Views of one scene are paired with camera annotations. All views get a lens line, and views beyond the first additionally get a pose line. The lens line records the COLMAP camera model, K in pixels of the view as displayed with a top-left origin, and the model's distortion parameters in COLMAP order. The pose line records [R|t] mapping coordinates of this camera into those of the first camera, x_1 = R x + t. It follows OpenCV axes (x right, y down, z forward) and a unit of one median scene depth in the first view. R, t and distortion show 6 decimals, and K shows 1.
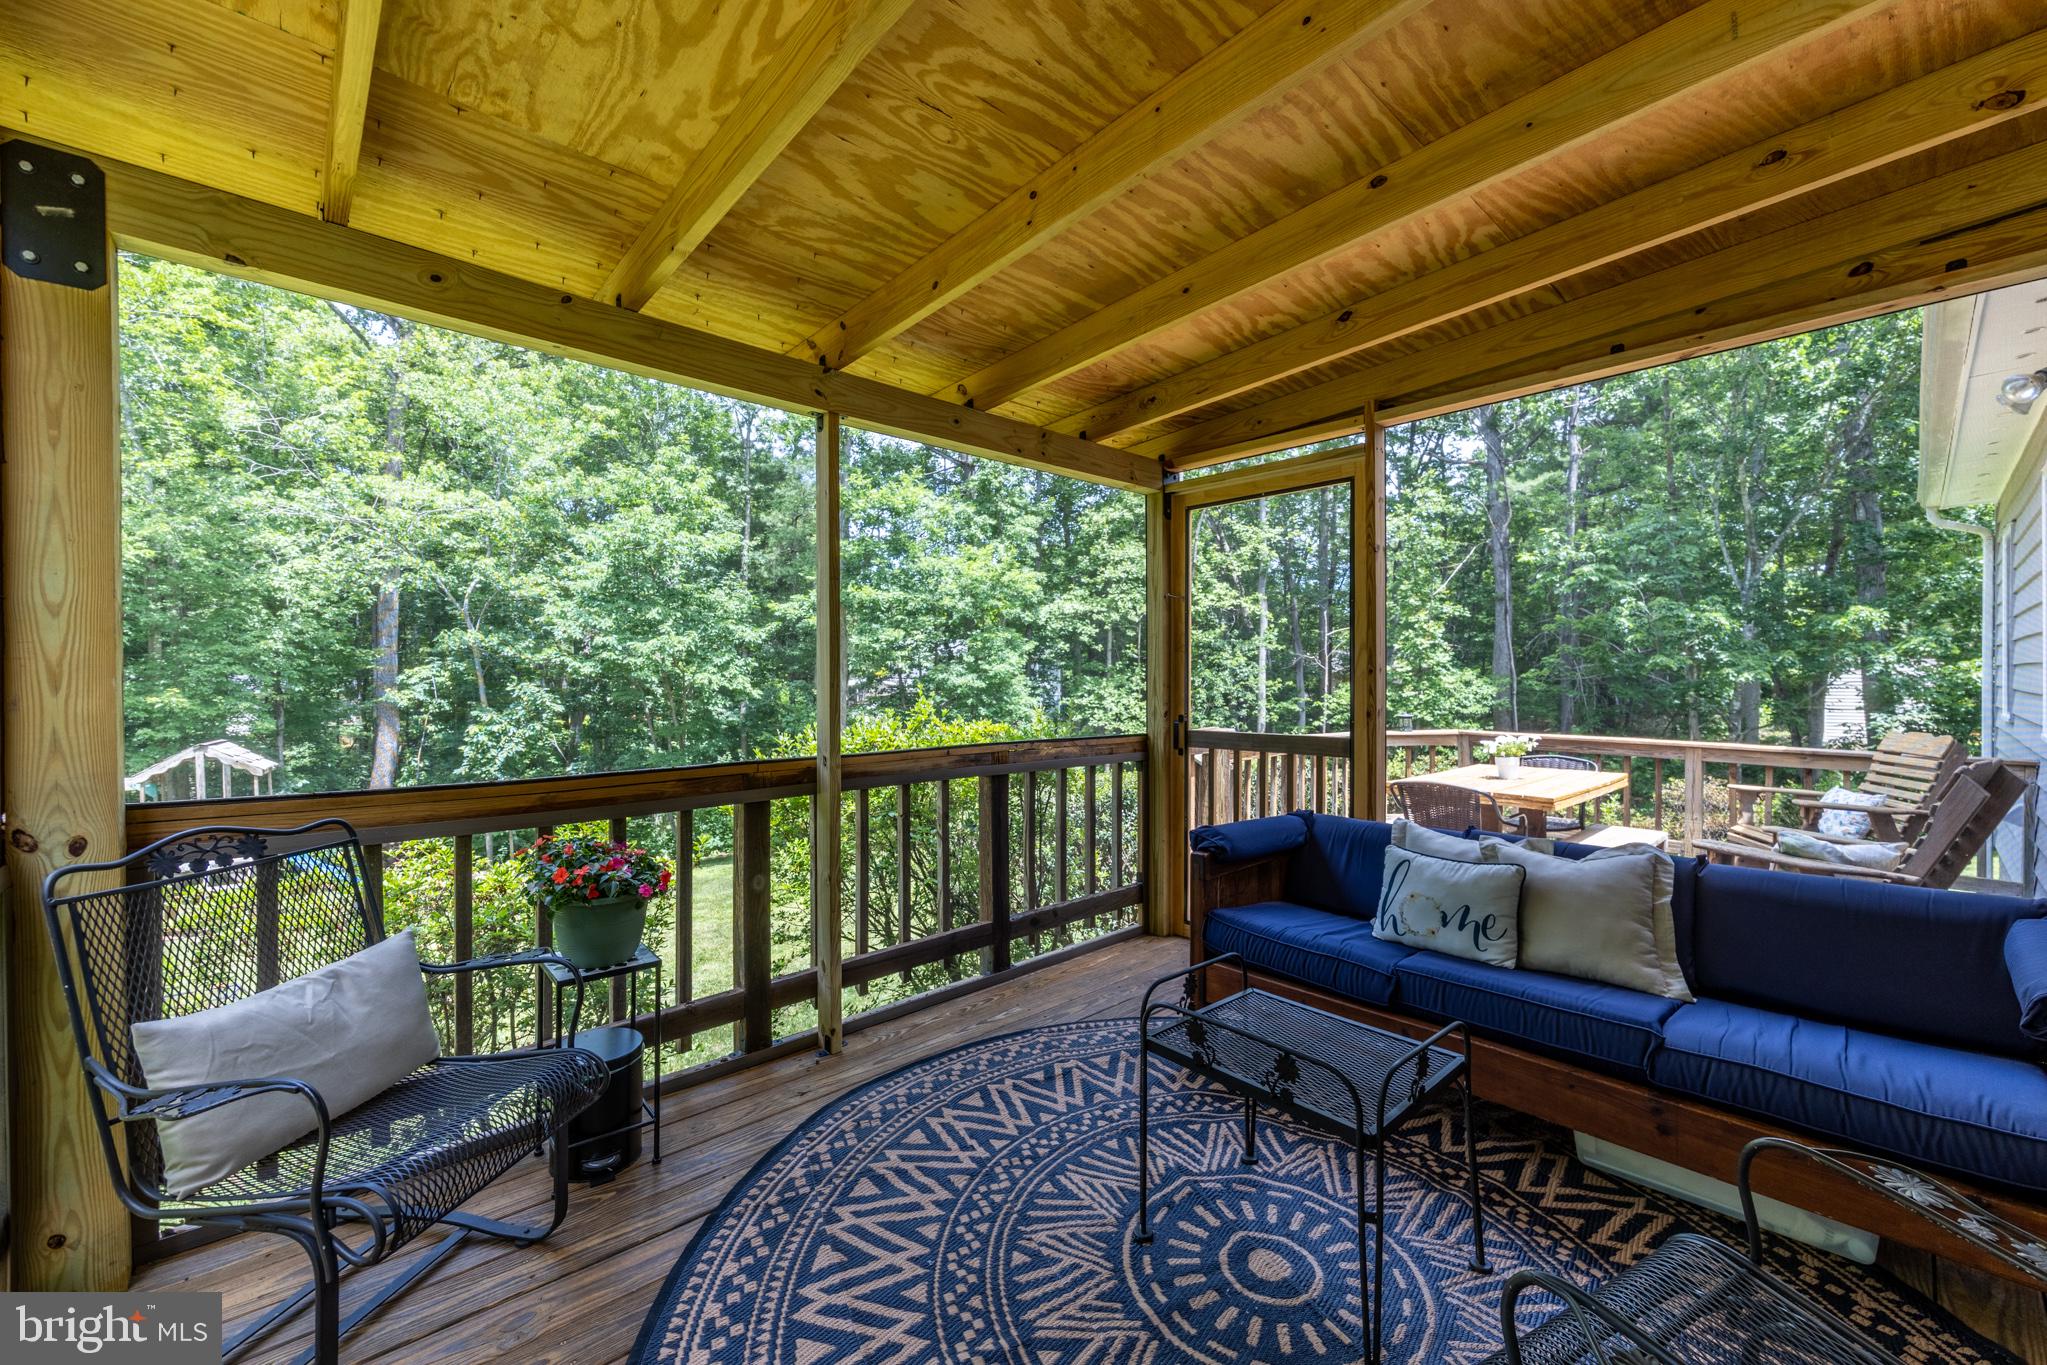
lens RADIAL K [[820.9, 0, 1013.0], [0, 820.9, 681.2], [0, 0, 1]] dist [-0.003427, 0.001828]
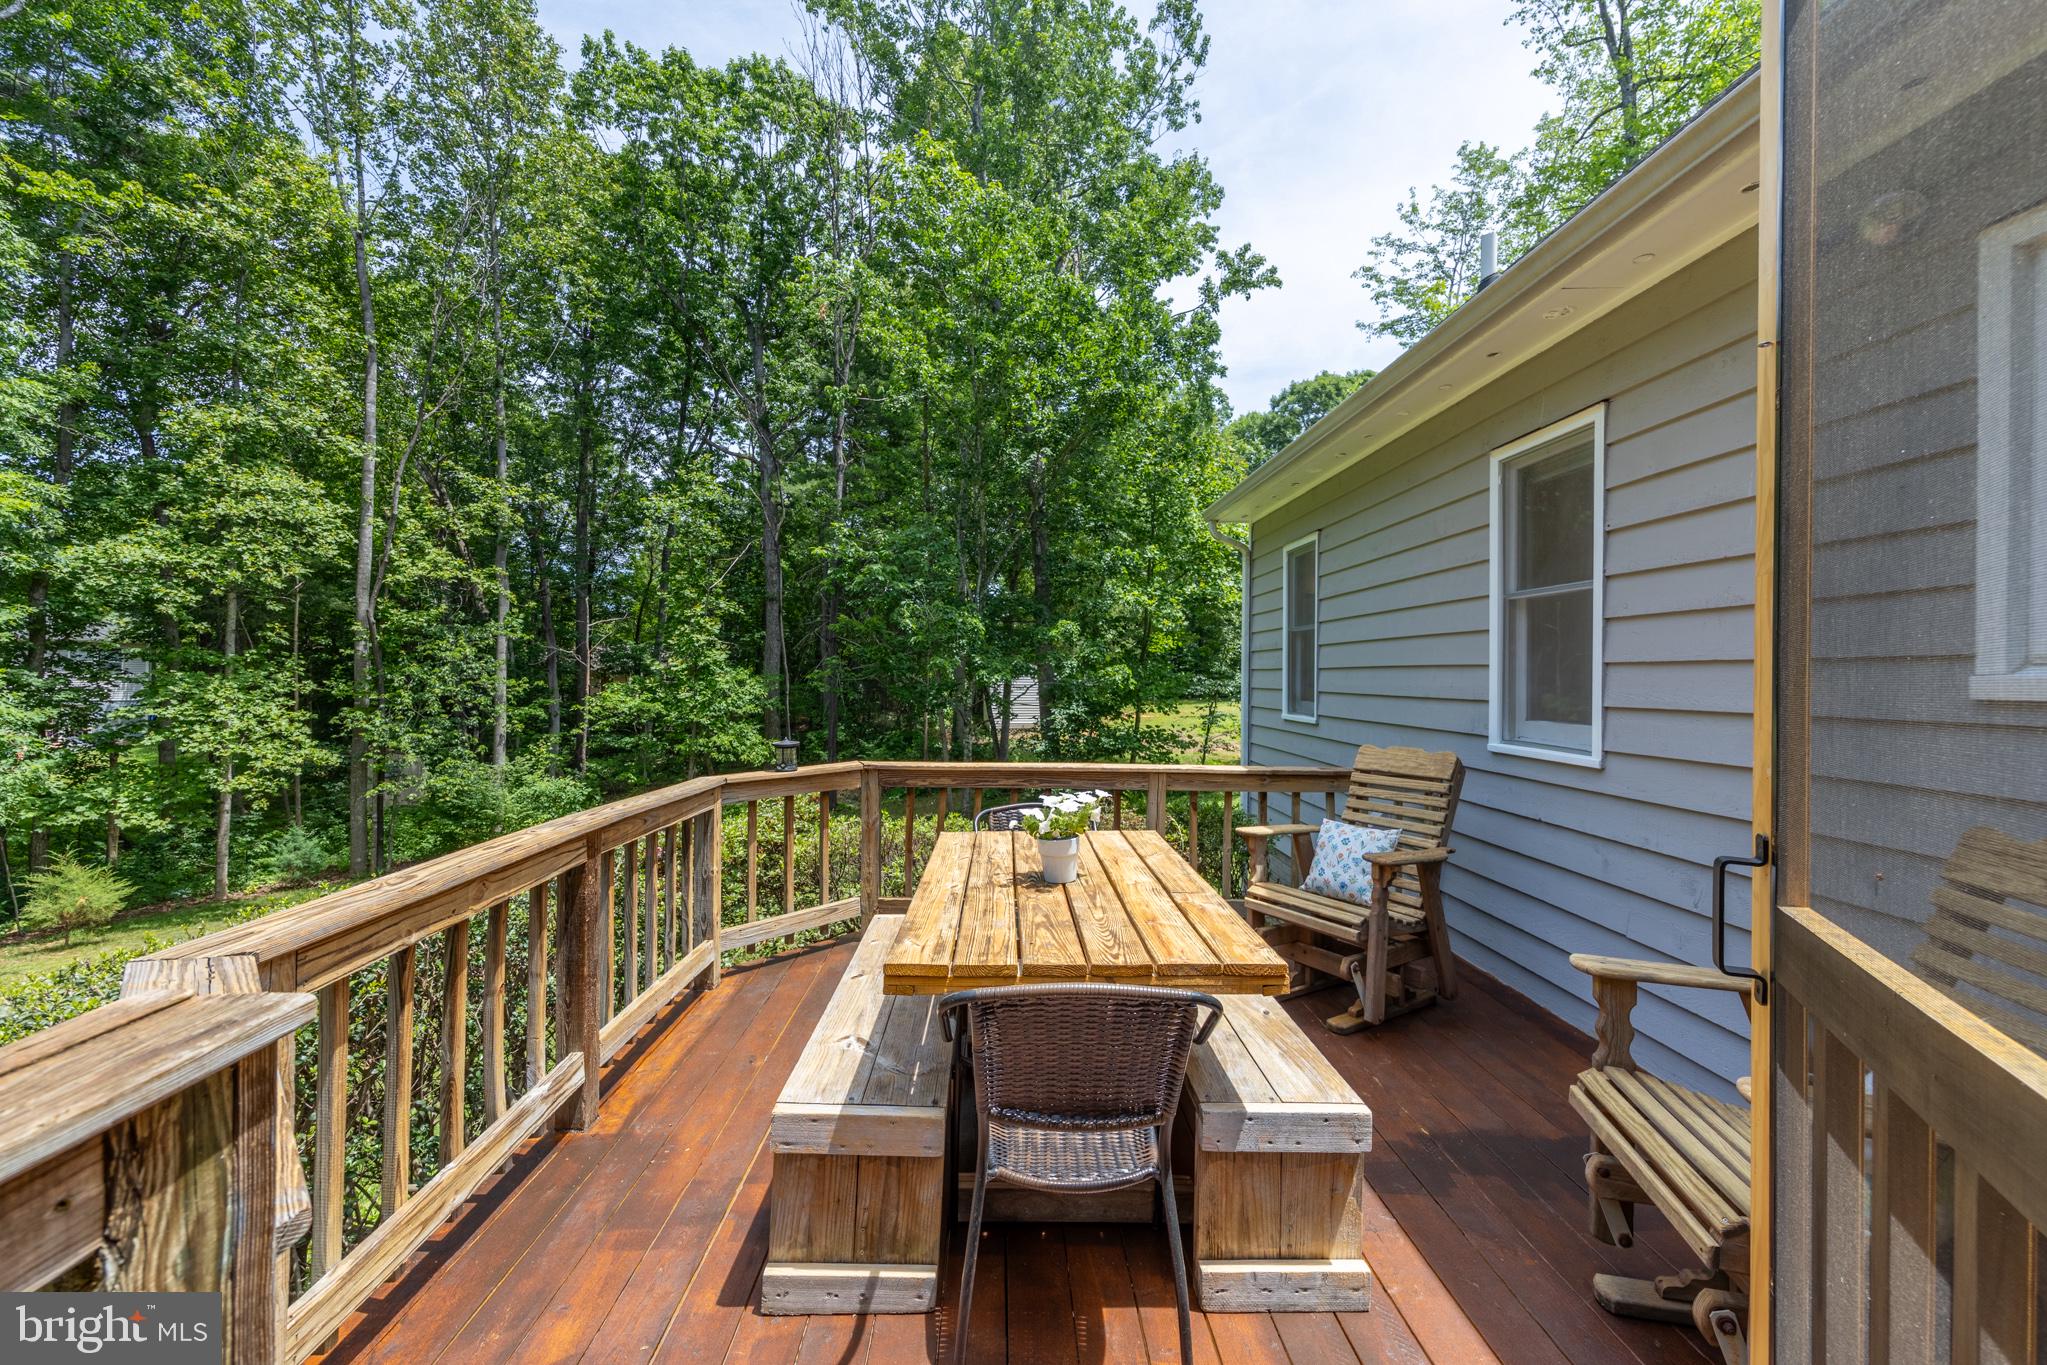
lens RADIAL K [[820.9, 0, 1027.0], [0, 820.9, 681.7], [0, 0, 1]] dist [-0.003427, 0.001828]
pose [[0.648326, 0.002473, 0.761359, 0.037247], [-0.003599, 0.999994, -0.000183, -0.000365], [-0.761354, -0.002622, 0.648331, 0.123358]]
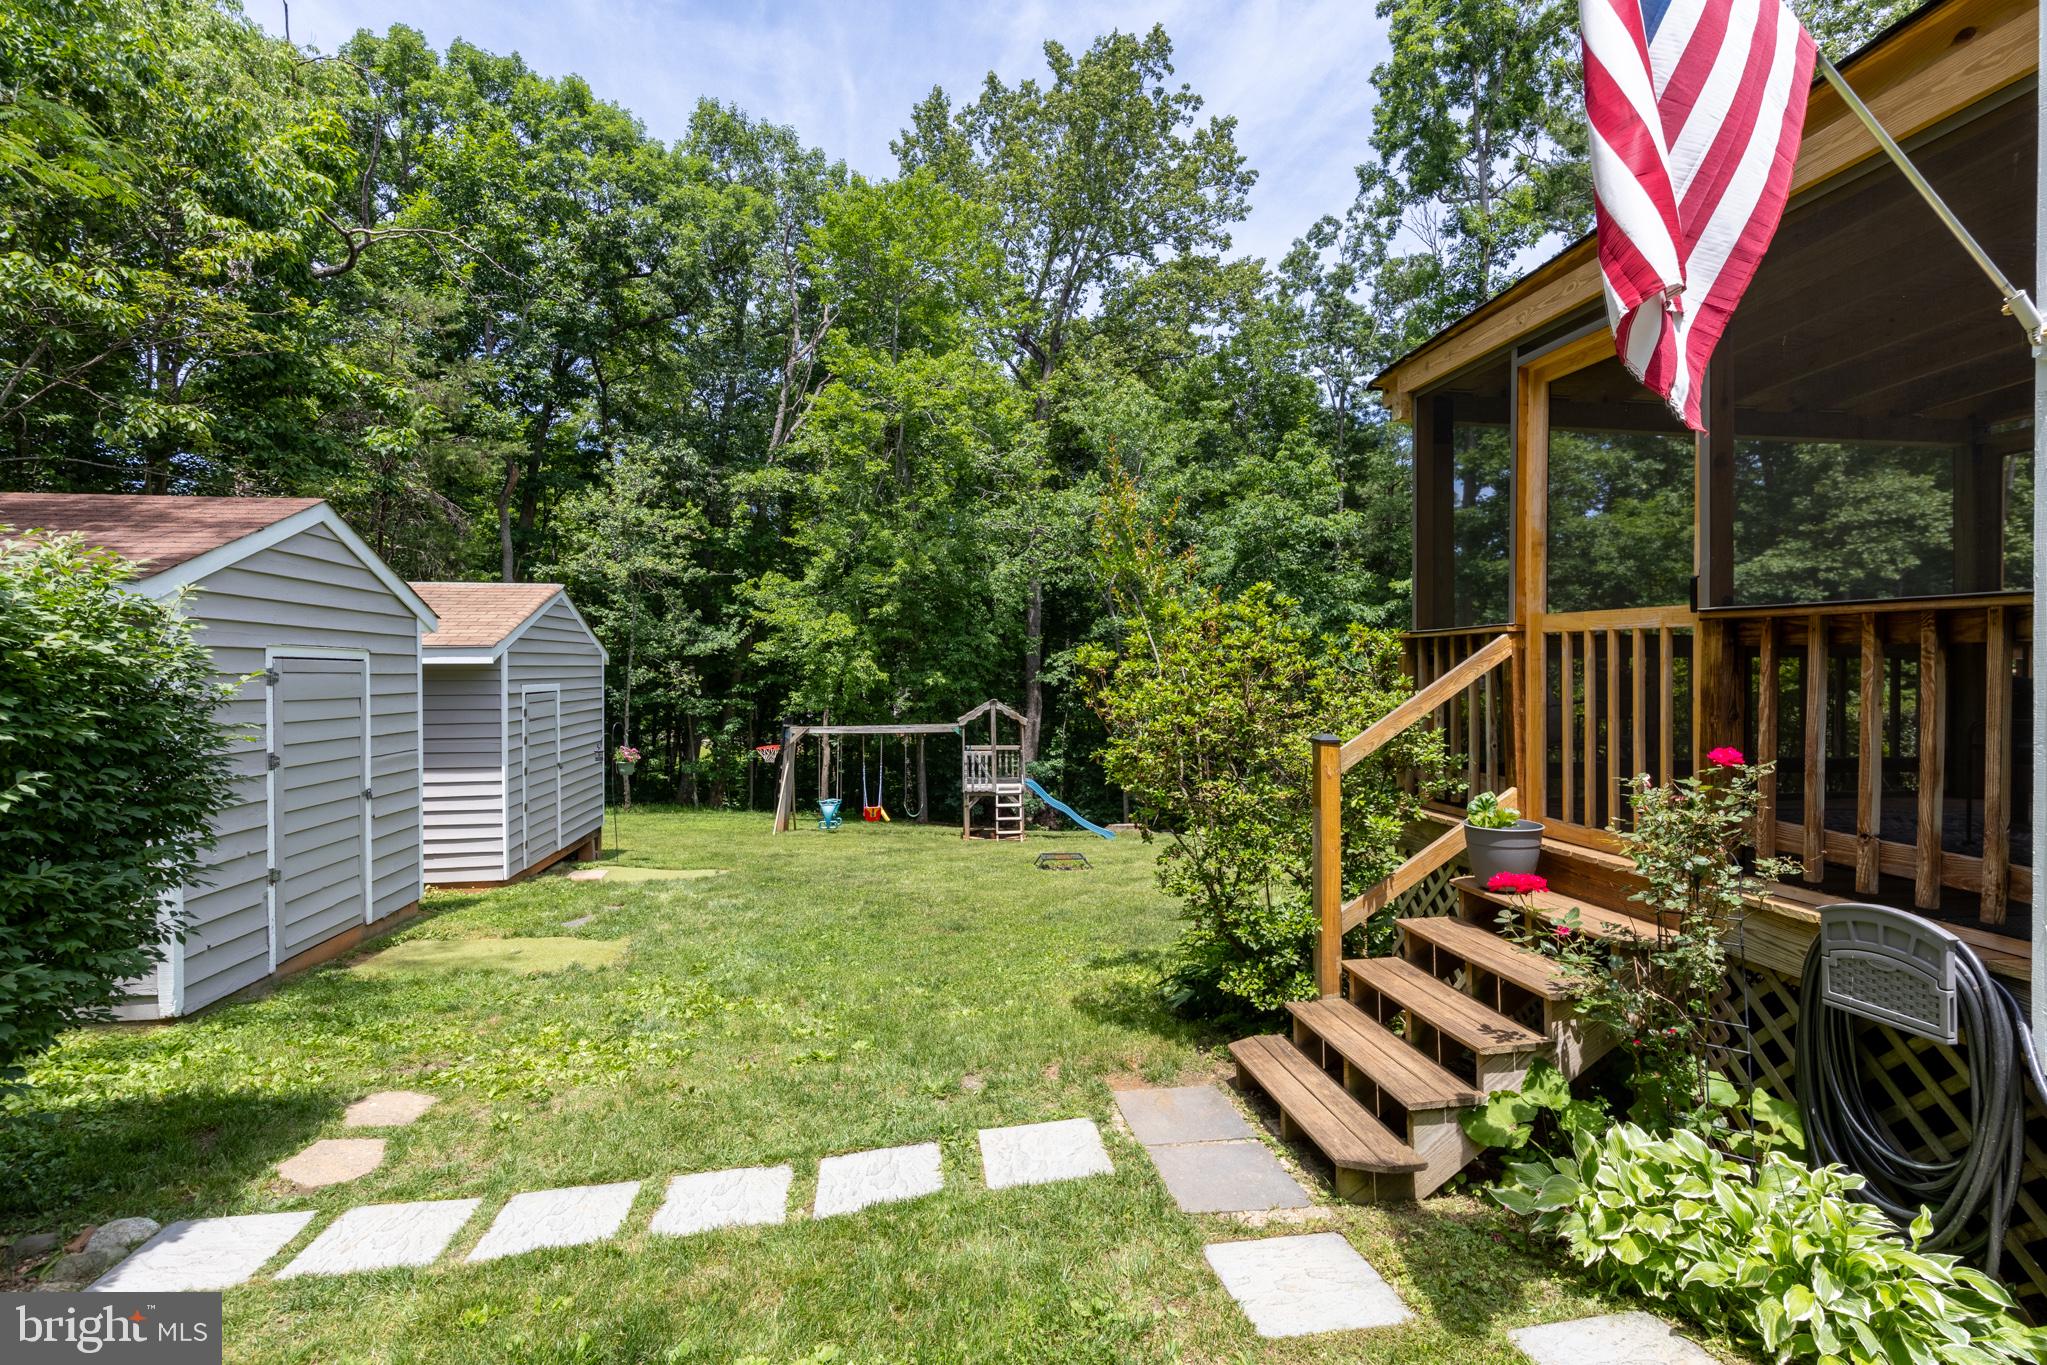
lens RADIAL K [[965.4, 0, 1007.6], [0, 965.4, 684.5], [0, 0, 1]] dist [-0.000487, 0.000964]
pose [[0.831520, 0.005541, -0.555467, -0.028594], [-0.003251, 0.999982, 0.005108, 0.019003], [0.555485, -0.002442, 0.831523, -0.151094]]
